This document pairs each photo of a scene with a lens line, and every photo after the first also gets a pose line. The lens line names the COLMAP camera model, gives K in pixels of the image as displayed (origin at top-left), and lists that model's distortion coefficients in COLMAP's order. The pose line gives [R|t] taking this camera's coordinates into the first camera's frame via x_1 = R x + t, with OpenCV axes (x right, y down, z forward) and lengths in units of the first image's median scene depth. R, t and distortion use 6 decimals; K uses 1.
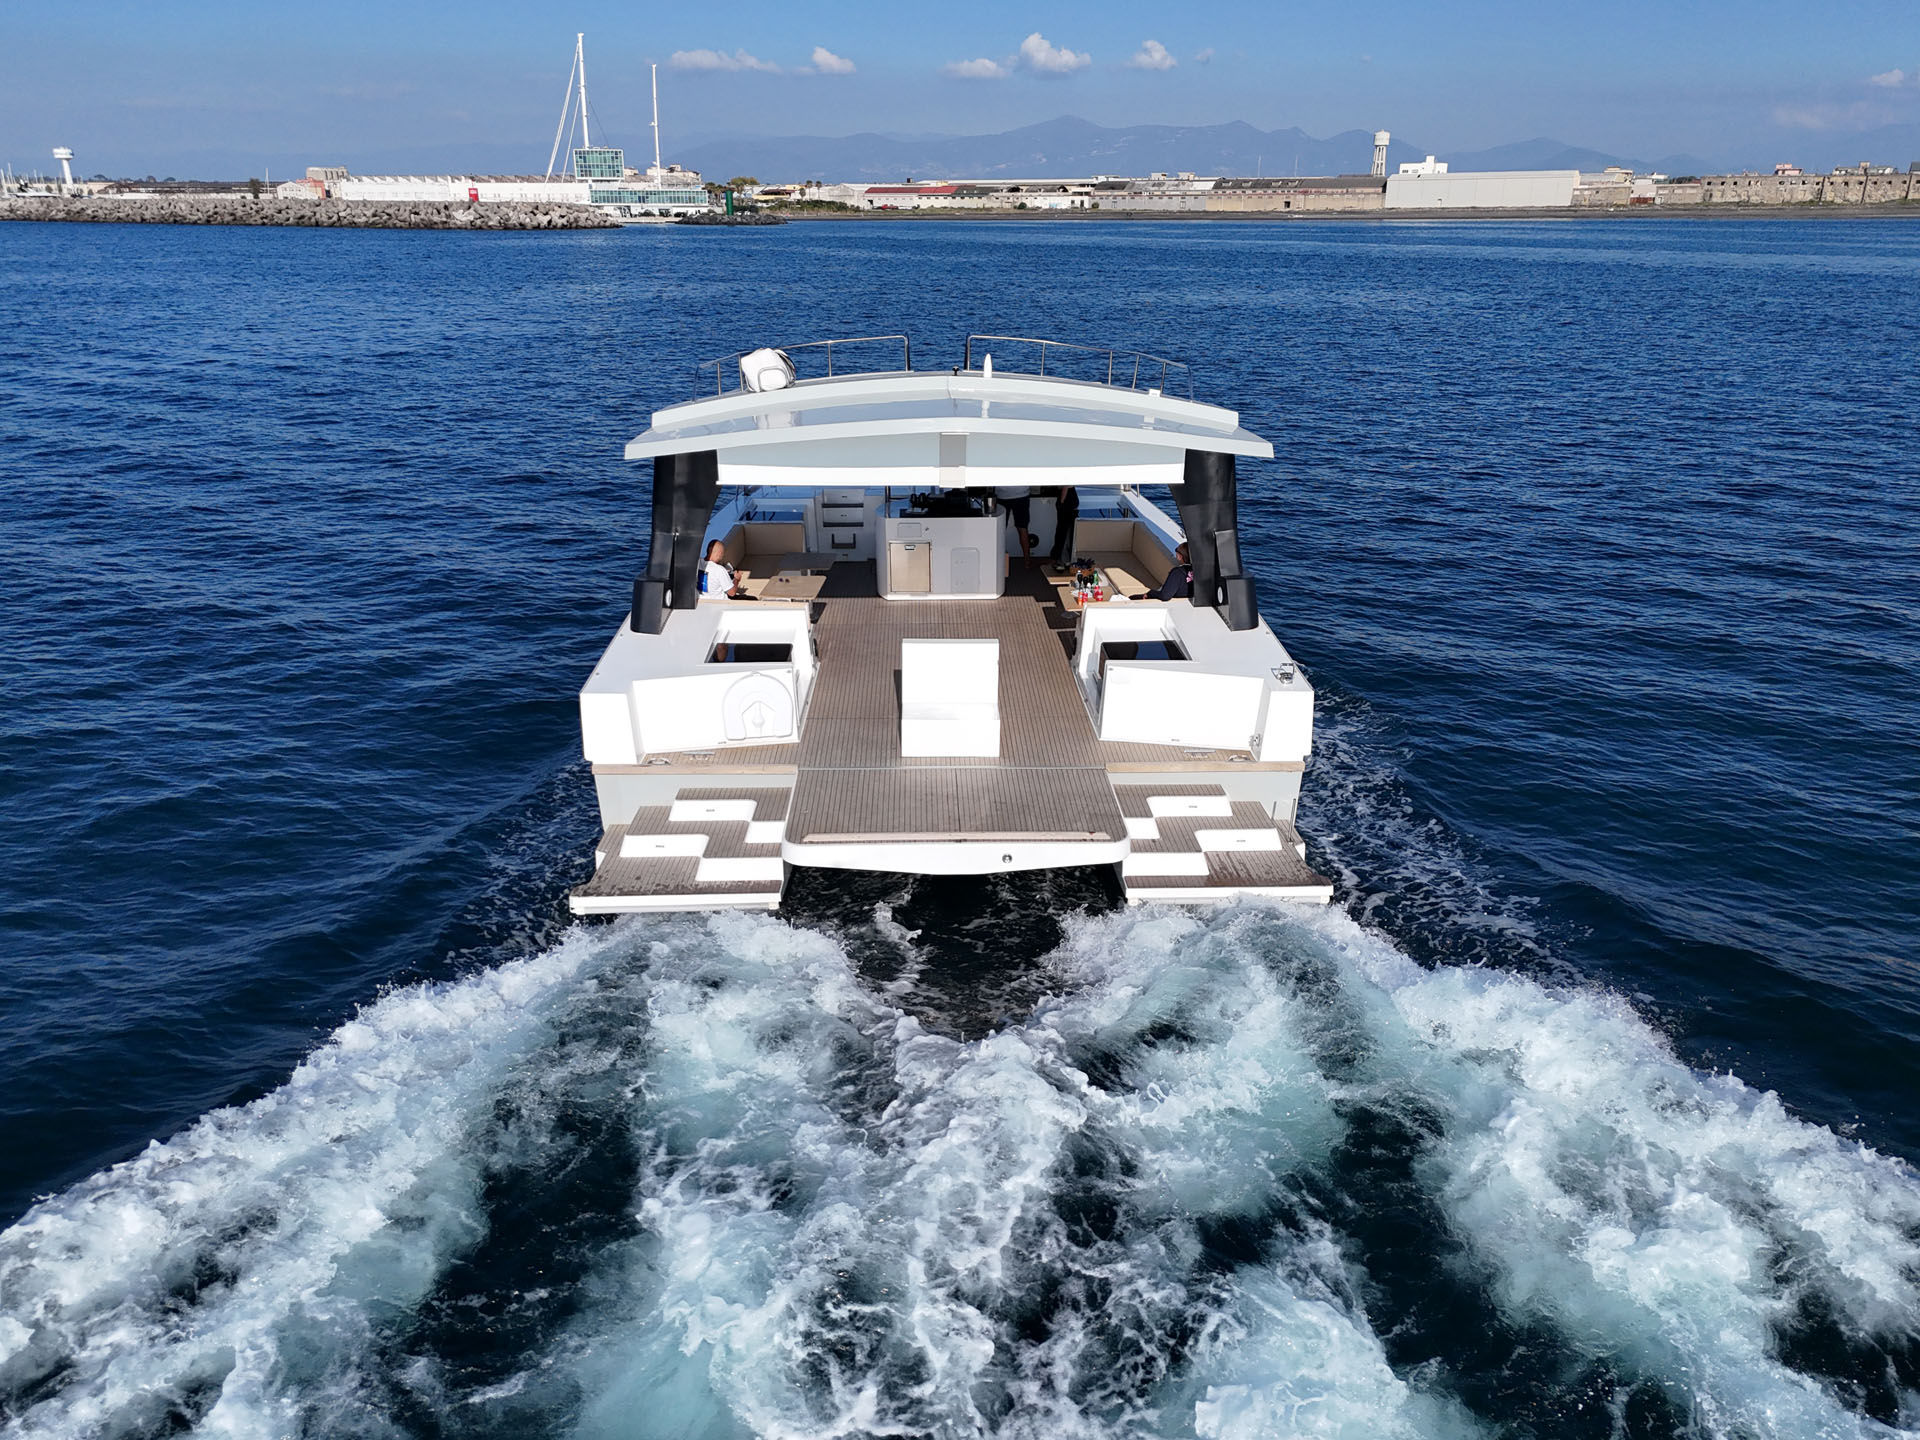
lens RADIAL K [[1371.1, 0, 972.3], [0, 1371.1, 721.9], [0, 0, 1]] dist [0.041623, -0.048592]
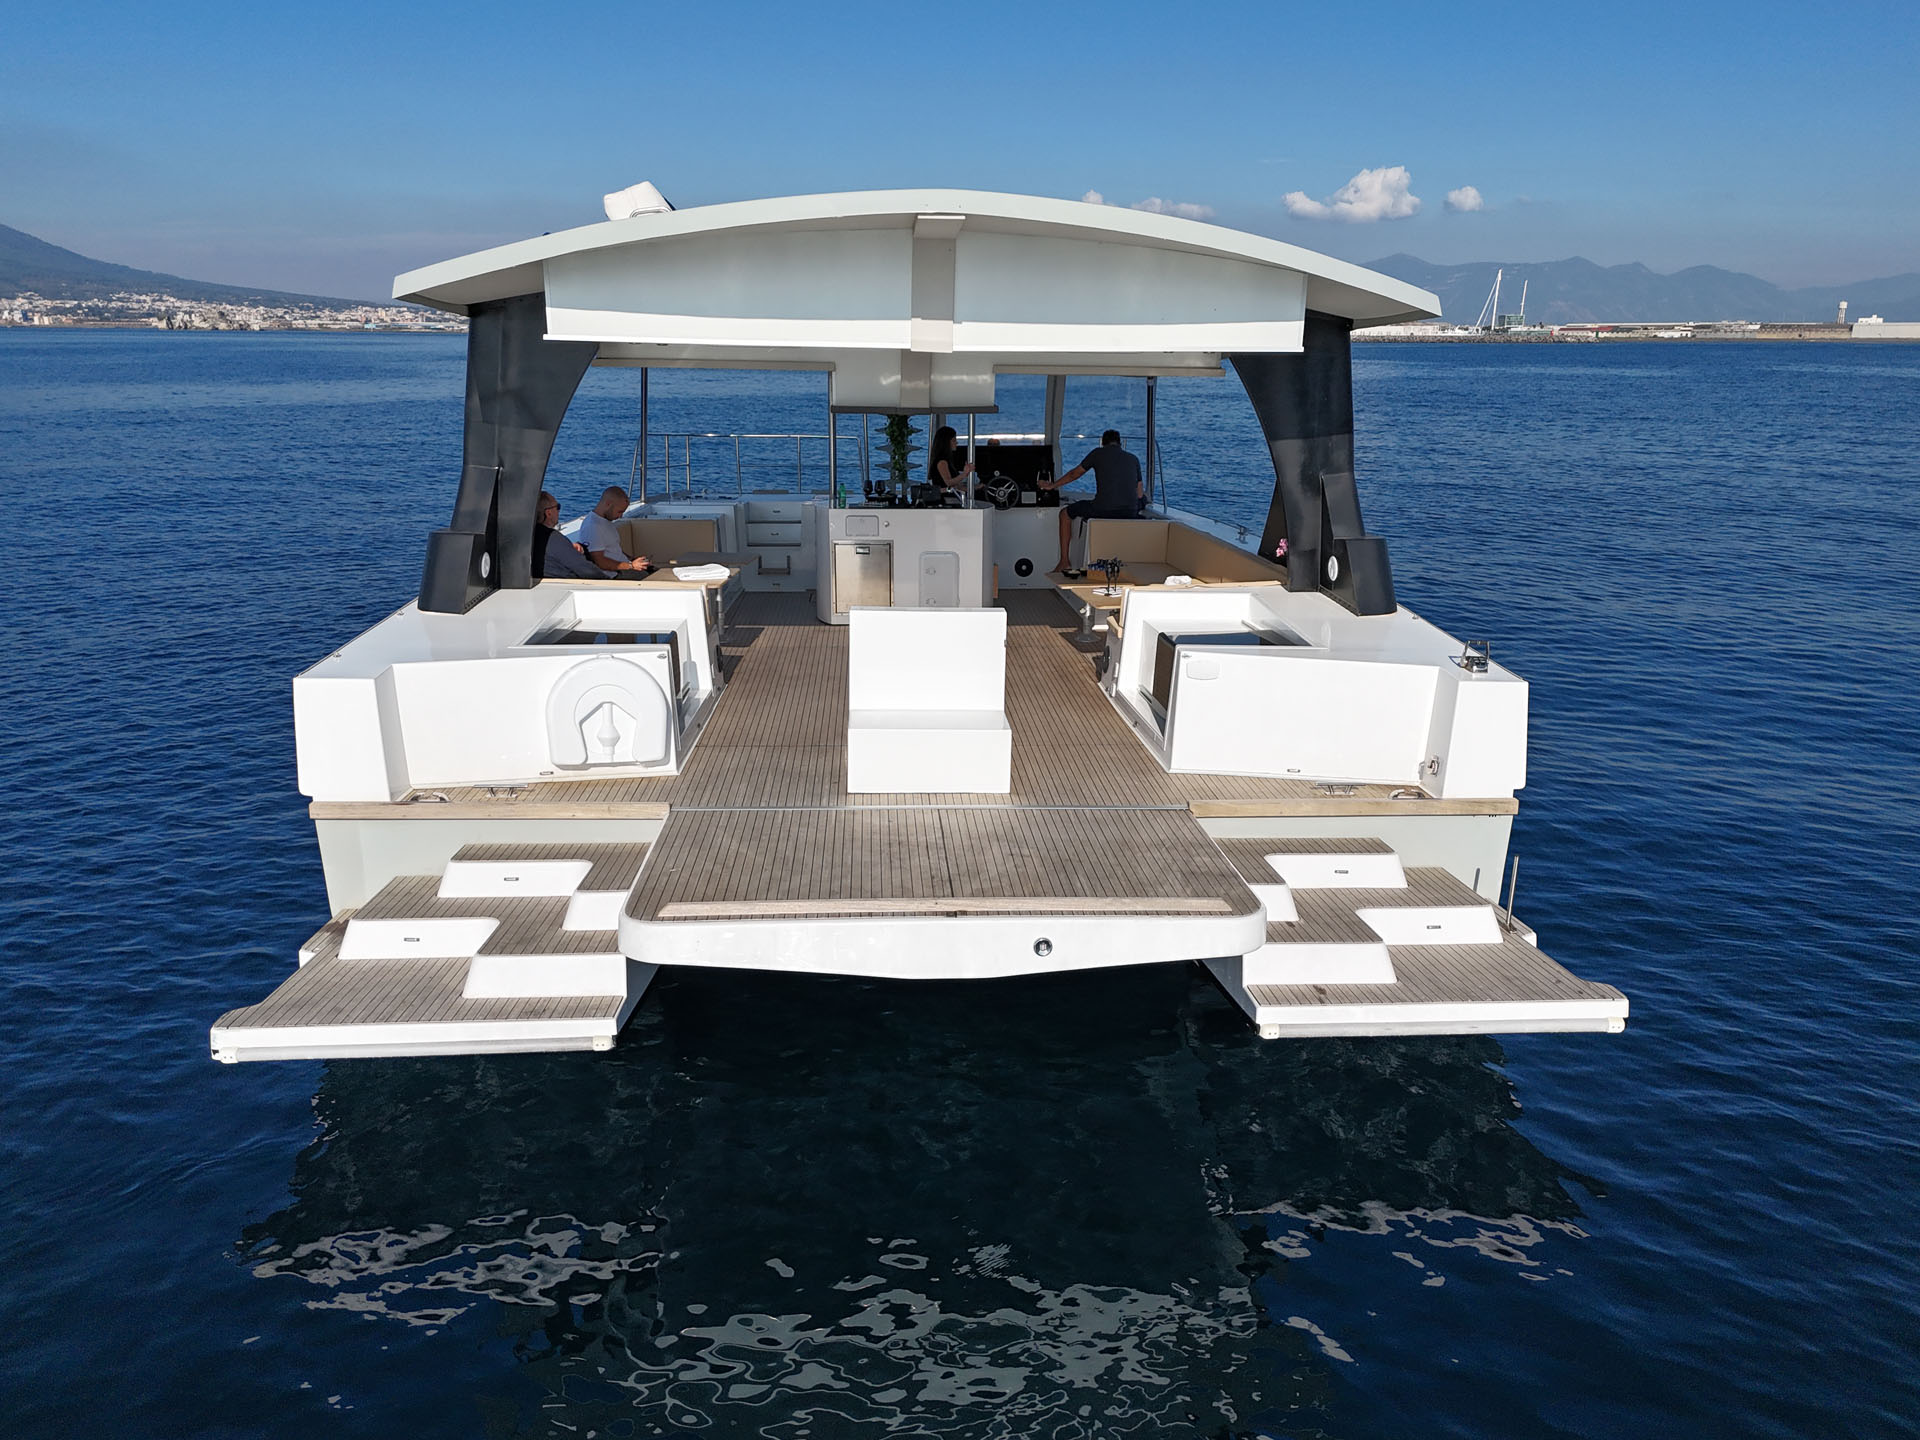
lens RADIAL K [[1371.1, 0, 972.3], [0, 1371.1, 721.9], [0, 0, 1]] dist [0.041623, -0.048592]
pose [[0.999398, 0.000811, 0.034671, -0.018067], [0.003282, 0.993028, -0.117830, 0.066399], [-0.034525, 0.117873, 0.992428, 0.408025]]
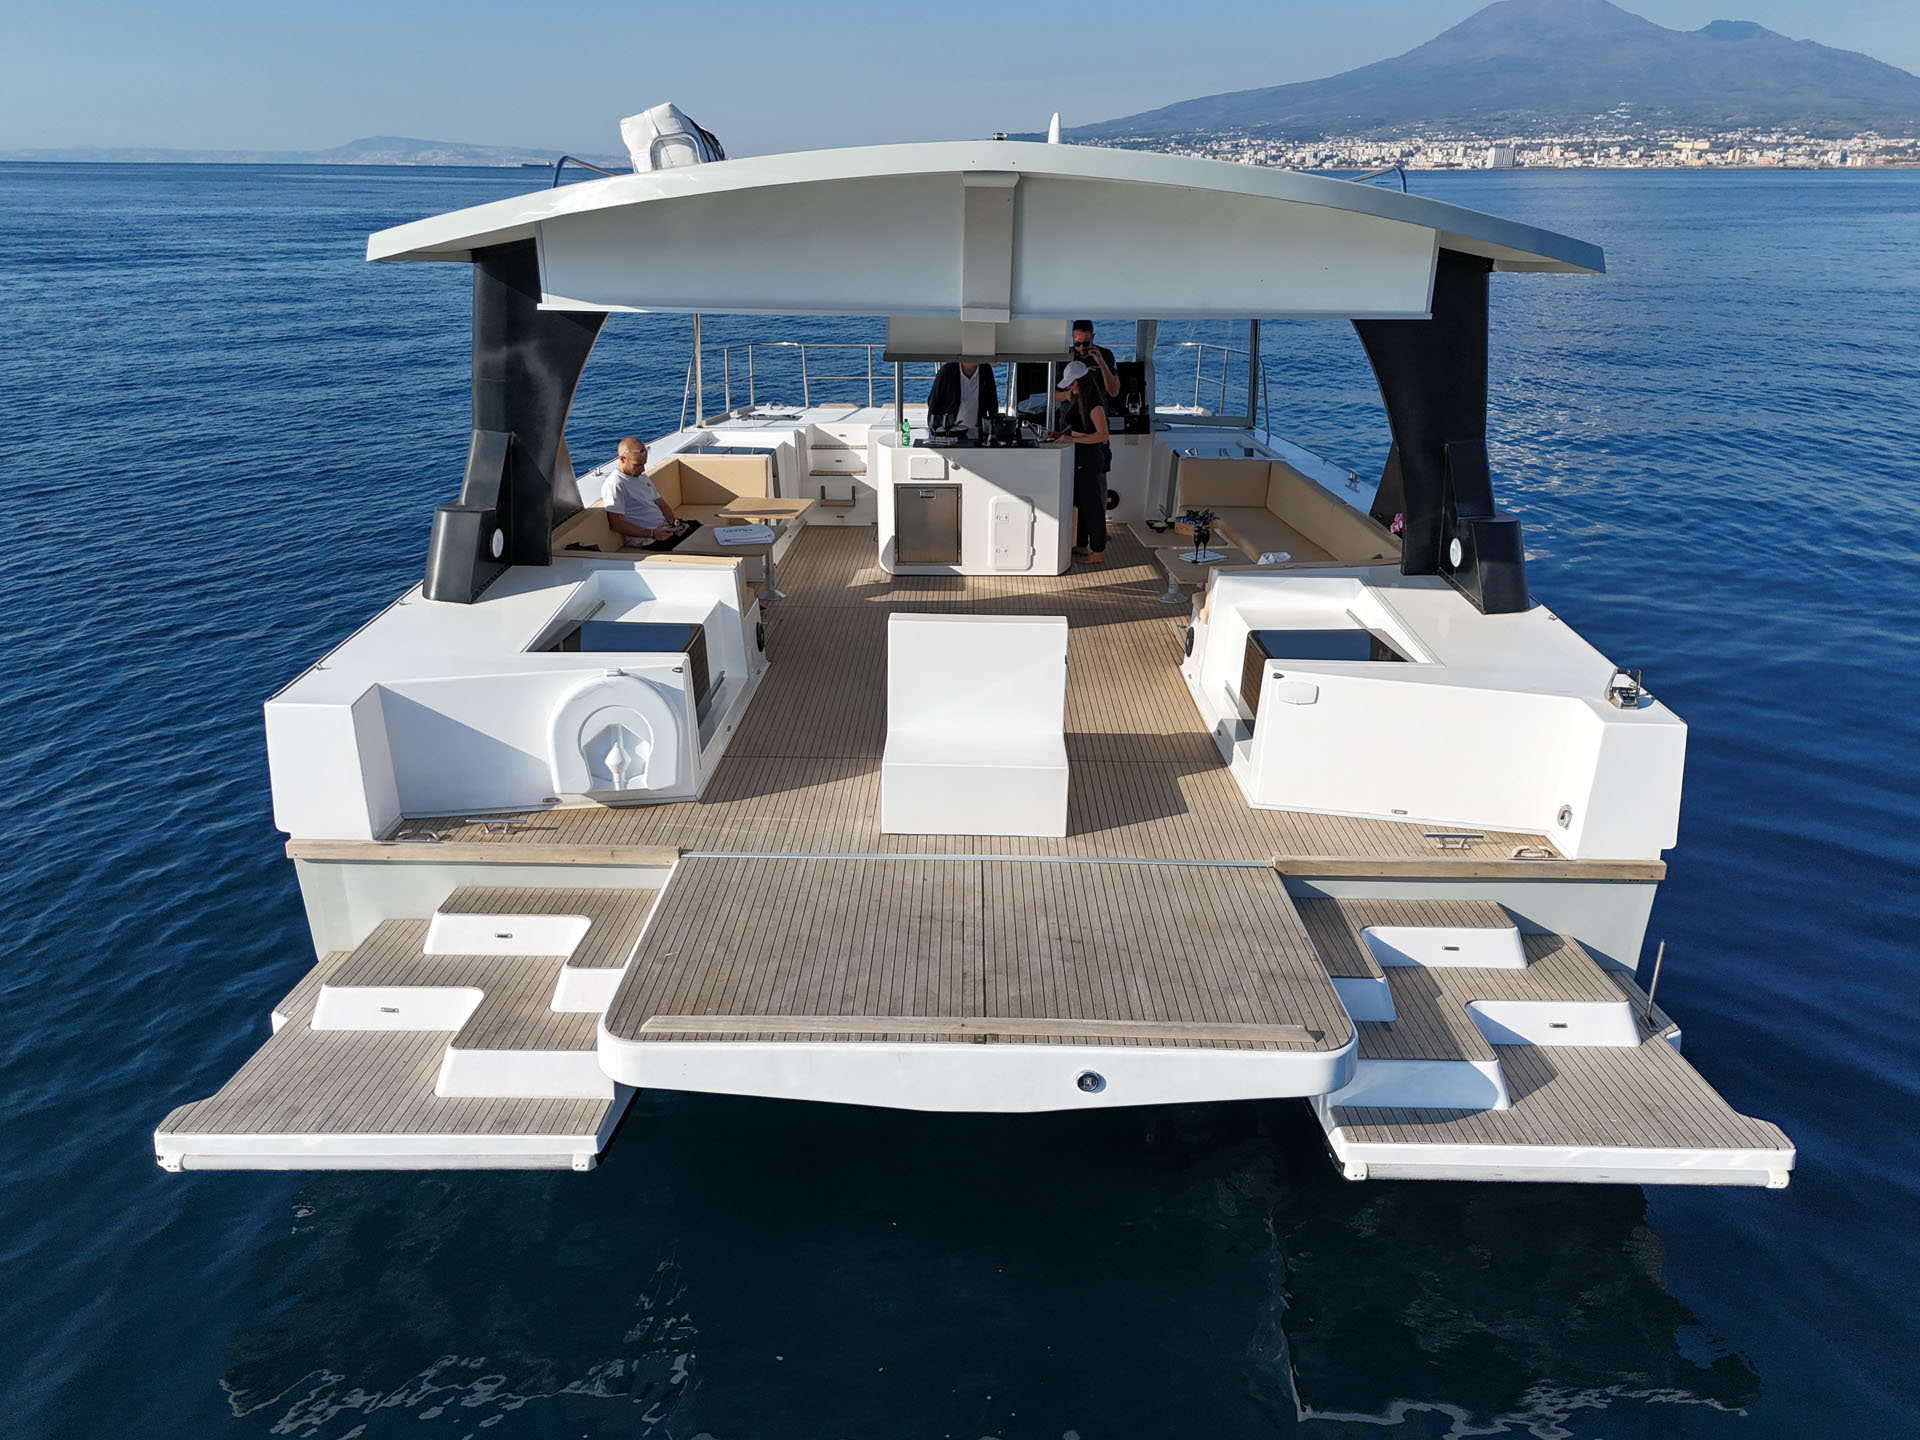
lens RADIAL K [[1383.6, 0, 972.1], [0, 1383.6, 719.4], [0, 0, 1]] dist [0.036321, -0.036650]
pose [[0.999228, 0.018561, -0.034620, 0.001021], [-0.019390, 0.999530, -0.023749, -0.006710], [0.034163, 0.024402, 0.999118, 0.476192]]
